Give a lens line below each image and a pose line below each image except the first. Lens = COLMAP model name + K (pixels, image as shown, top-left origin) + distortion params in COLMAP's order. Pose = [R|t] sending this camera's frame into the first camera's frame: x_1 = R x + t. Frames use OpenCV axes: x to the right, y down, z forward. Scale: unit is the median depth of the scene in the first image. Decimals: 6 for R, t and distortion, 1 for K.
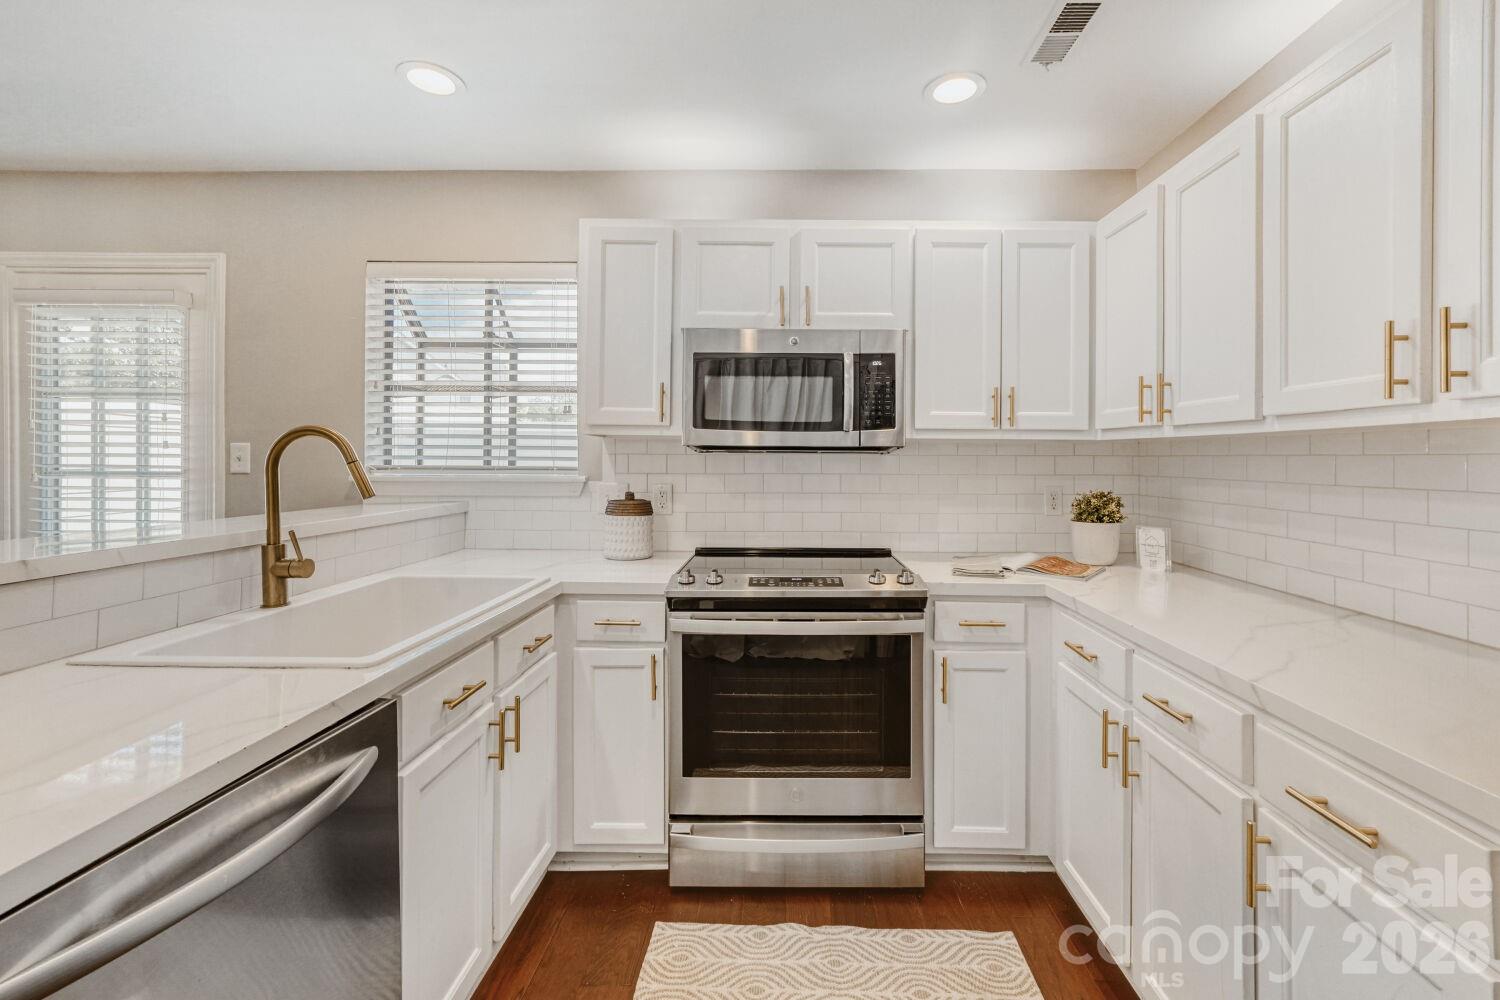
lens RADIAL K [[652.4, 0, 750.2], [0, 652.4, 469.9], [0, 0, 1]] dist [-0.000903, -0.000160]
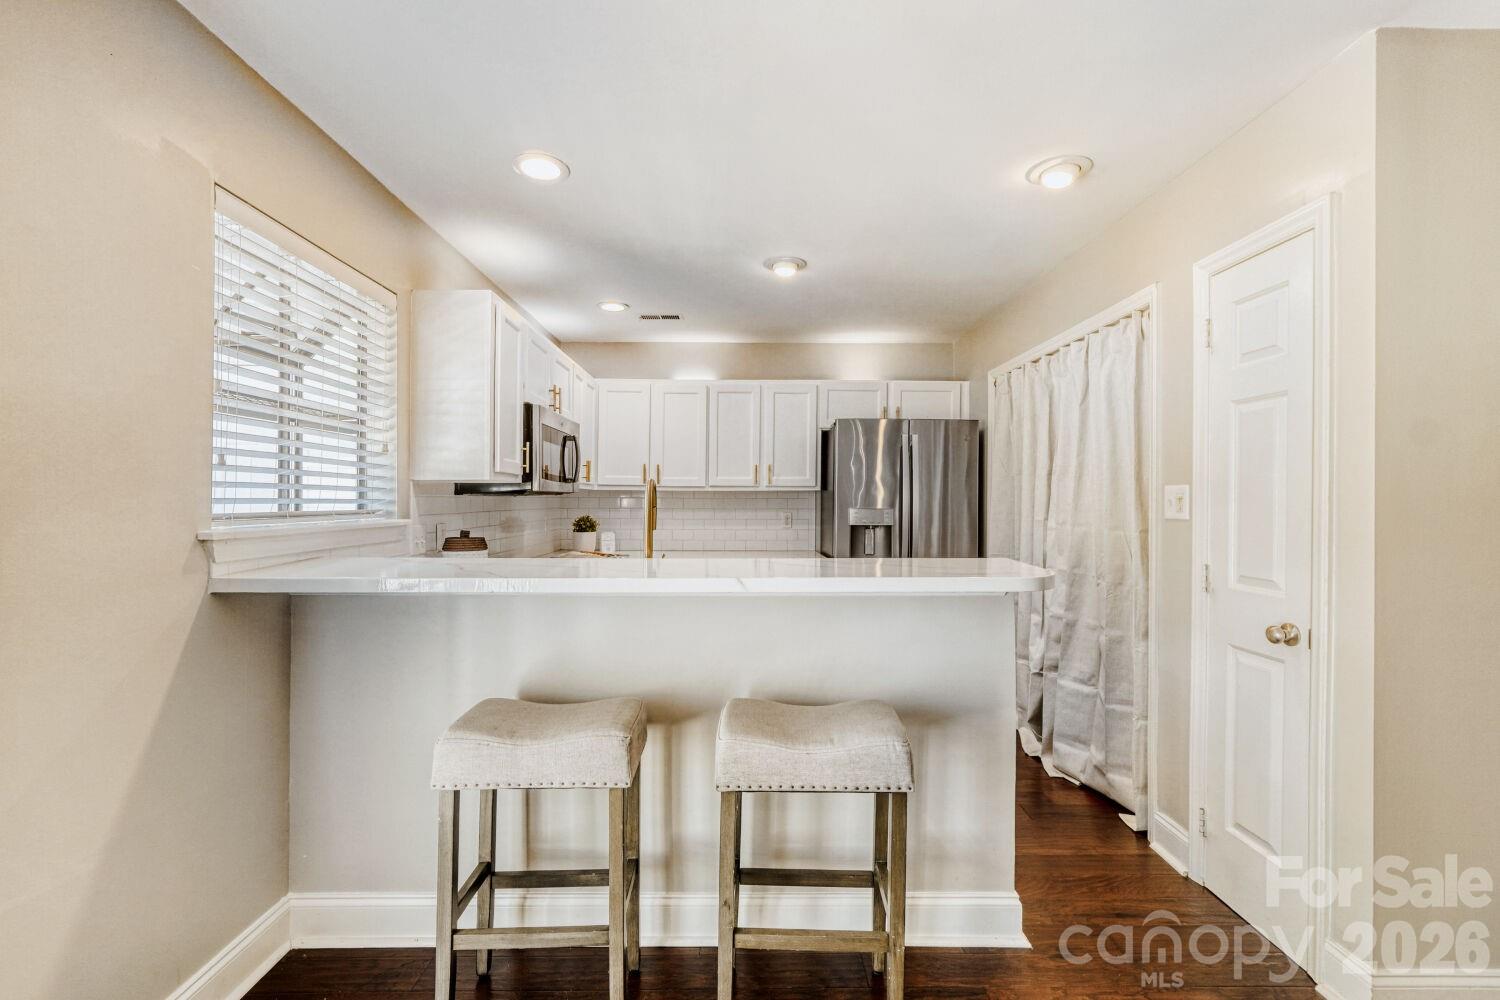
lens RADIAL K [[647.5, 0, 747.1], [0, 647.5, 489.0], [0, 0, 1]] dist [0.009433, 0.000161]
pose [[-0.024724, 0.010575, 0.999638, -1.487937], [-0.001152, 0.999943, -0.010606, -0.030080], [-0.999694, -0.001414, -0.024710, 0.619859]]
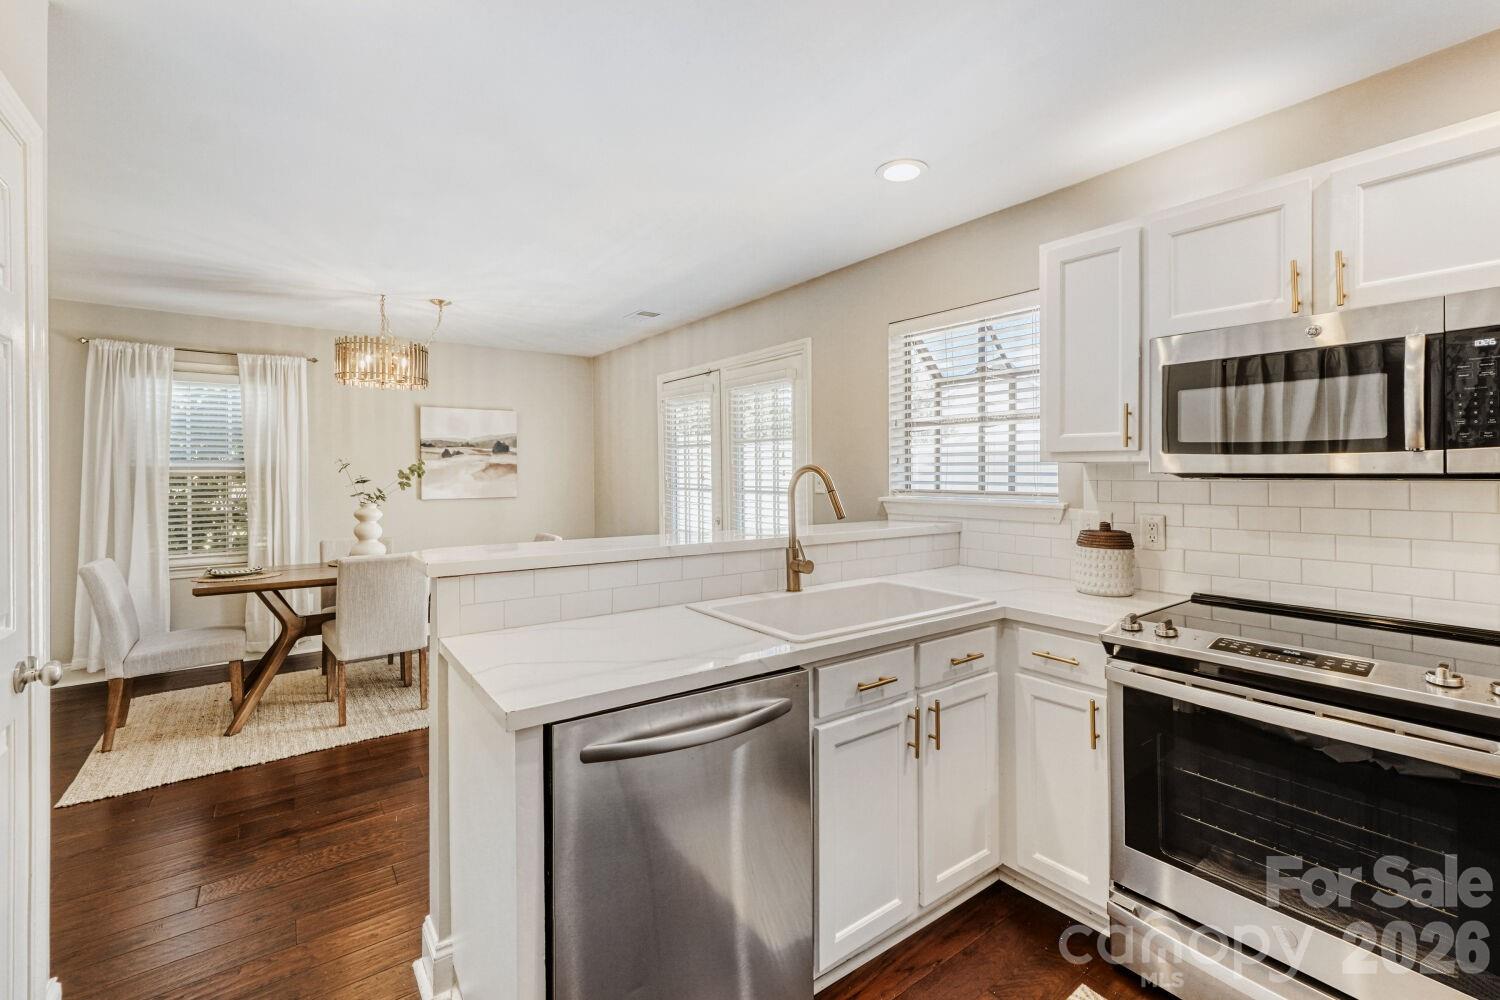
lens RADIAL K [[647.5, 0, 747.1], [0, 647.5, 489.0], [0, 0, 1]] dist [0.009433, 0.000161]
pose [[0.608744, 0.012546, -0.793267, 0.260857], [-0.003465, 0.999907, 0.013155, -0.026331], [0.793359, -0.005260, 0.608732, 0.042312]]
